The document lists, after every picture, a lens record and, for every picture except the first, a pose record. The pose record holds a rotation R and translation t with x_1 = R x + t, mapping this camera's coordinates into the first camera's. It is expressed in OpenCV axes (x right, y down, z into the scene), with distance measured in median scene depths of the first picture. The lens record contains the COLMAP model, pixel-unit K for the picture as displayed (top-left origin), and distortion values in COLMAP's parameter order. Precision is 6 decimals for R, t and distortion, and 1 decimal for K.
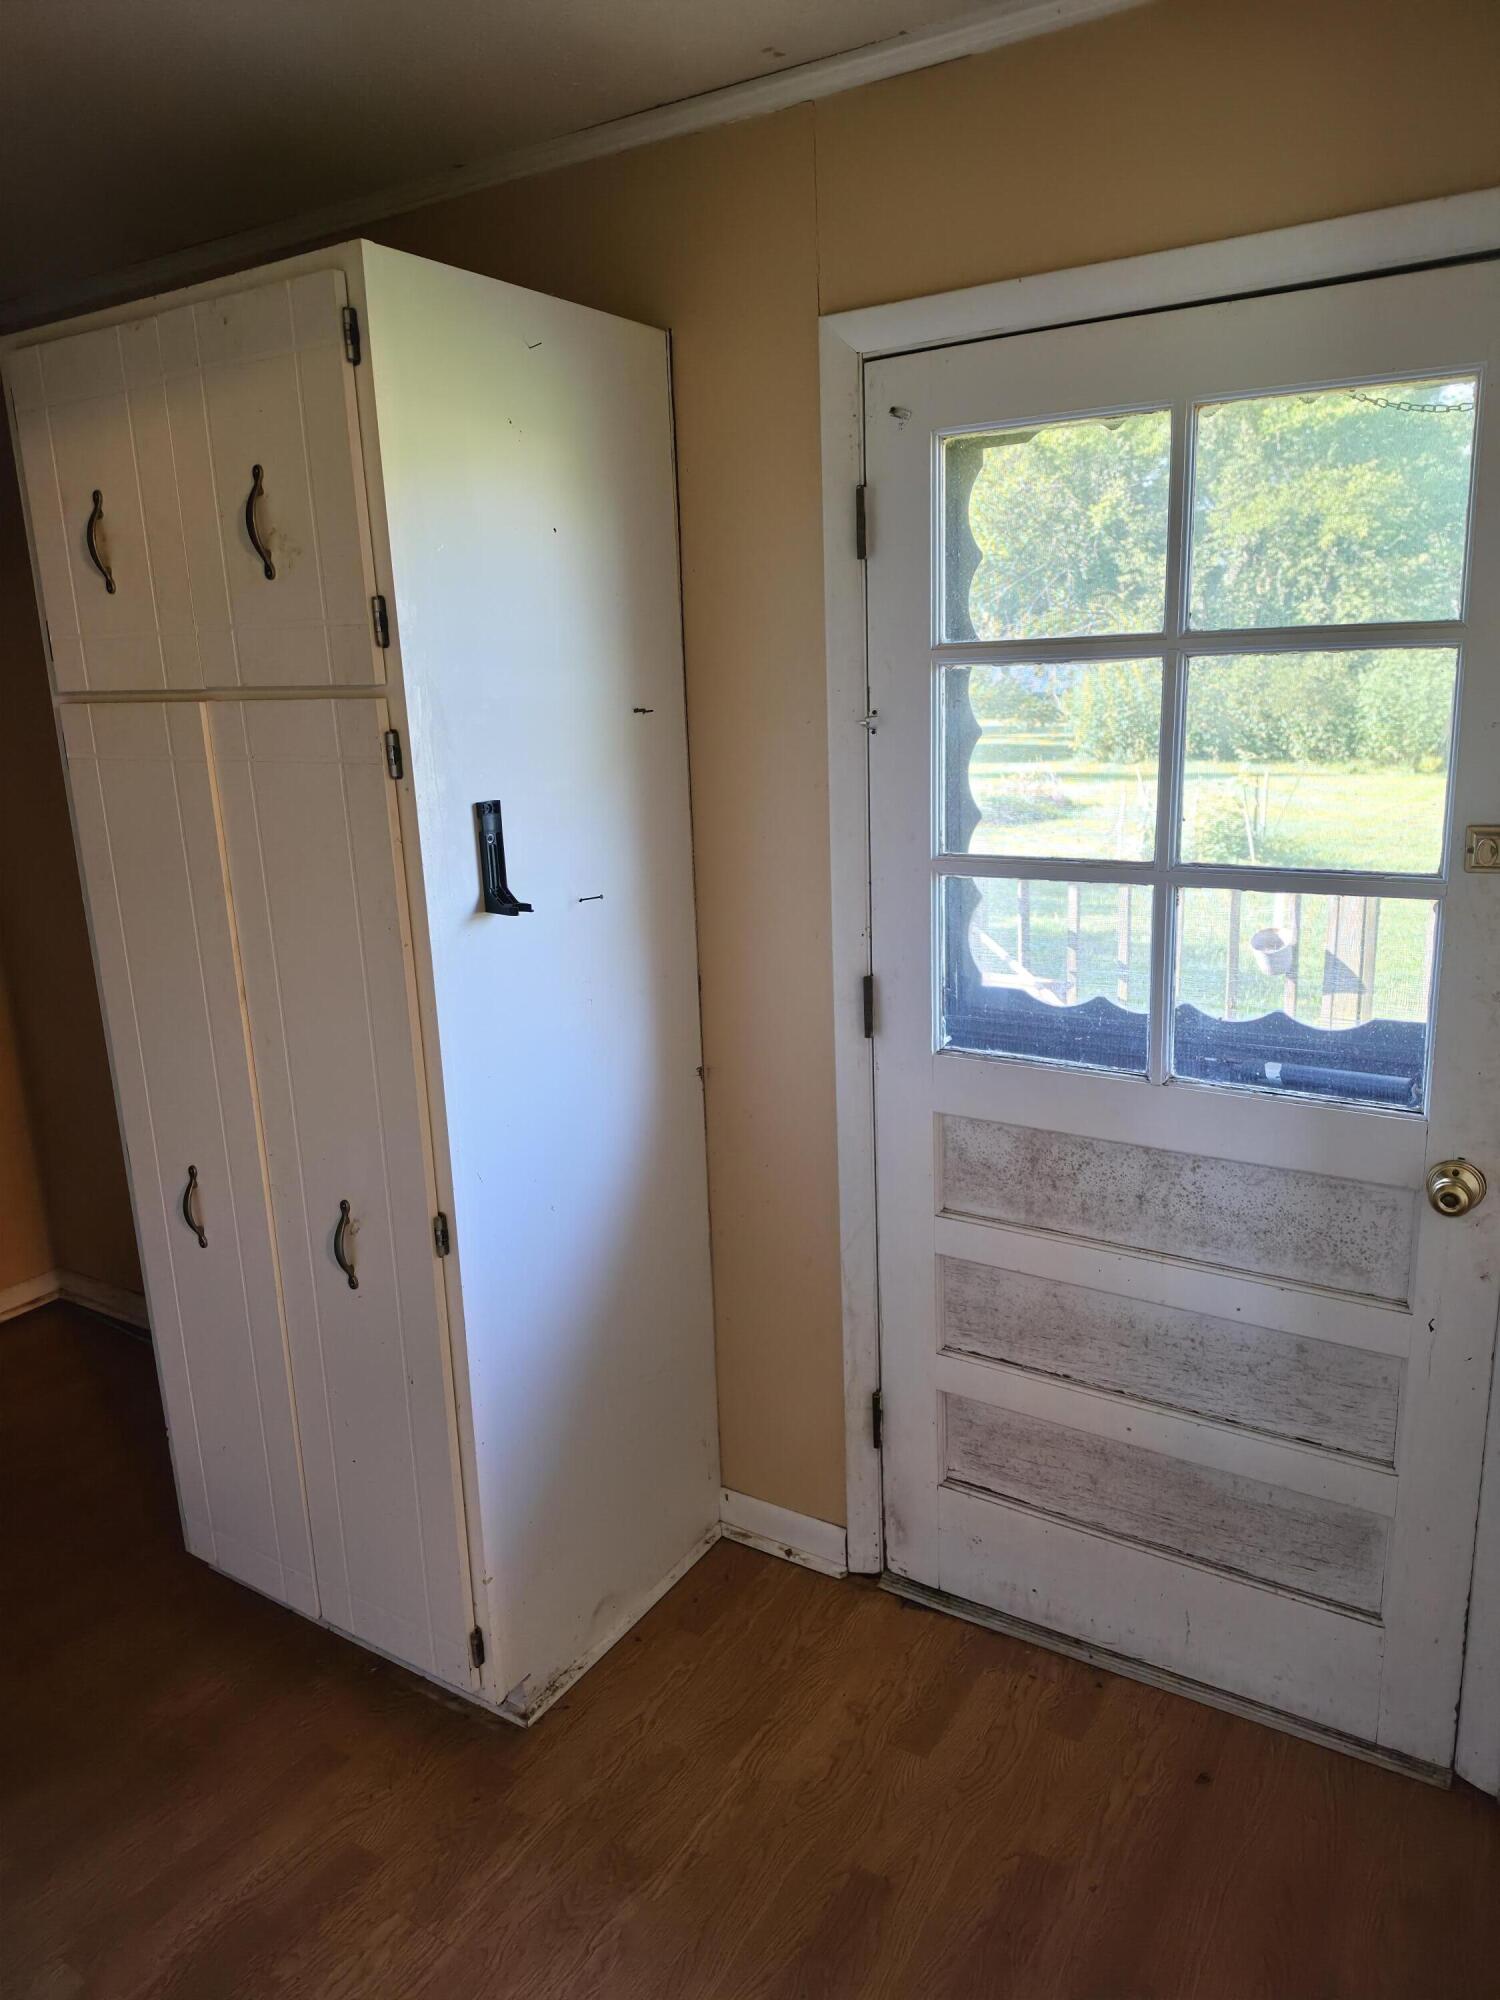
lens RADIAL K [[1379.3, 0, 783.2], [0, 1379.3, 999.9], [0, 0, 1]] dist [0.095902, -0.146848]
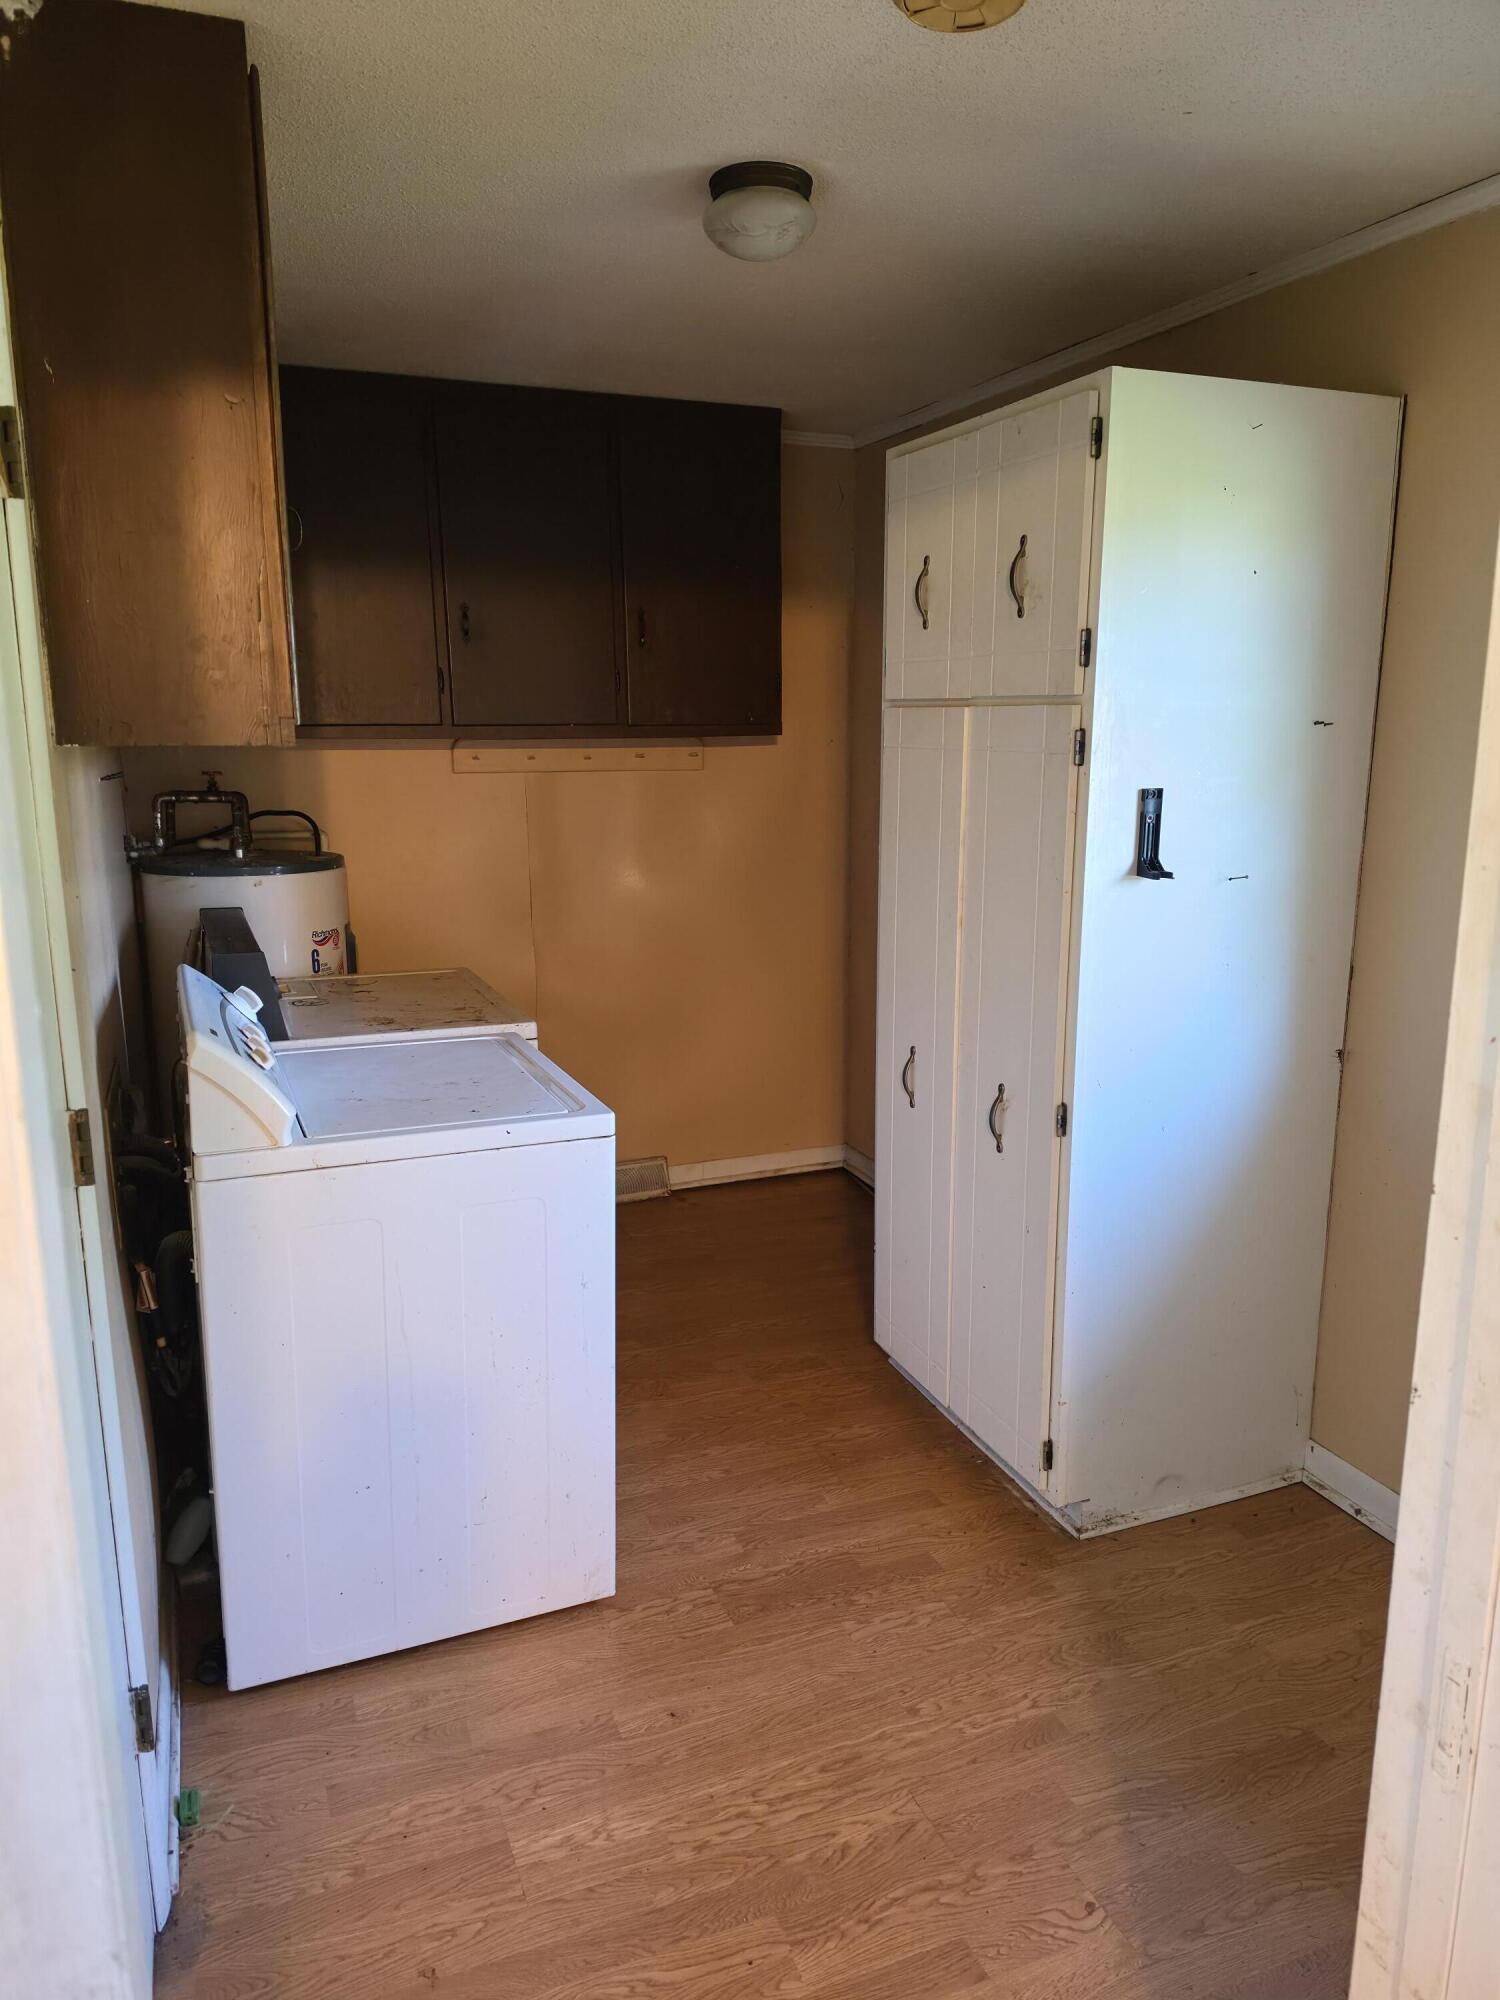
lens RADIAL K [[1355.2, 0, 750.0], [0, 1355.2, 1000.0], [0, 0, 1]] dist [0.054095, -0.077343]
pose [[0.812181, 0.149855, -0.563831, 0.211302], [-0.159104, 0.986708, 0.033063, 0.062222], [0.561292, 0.062855, 0.825228, -0.210231]]
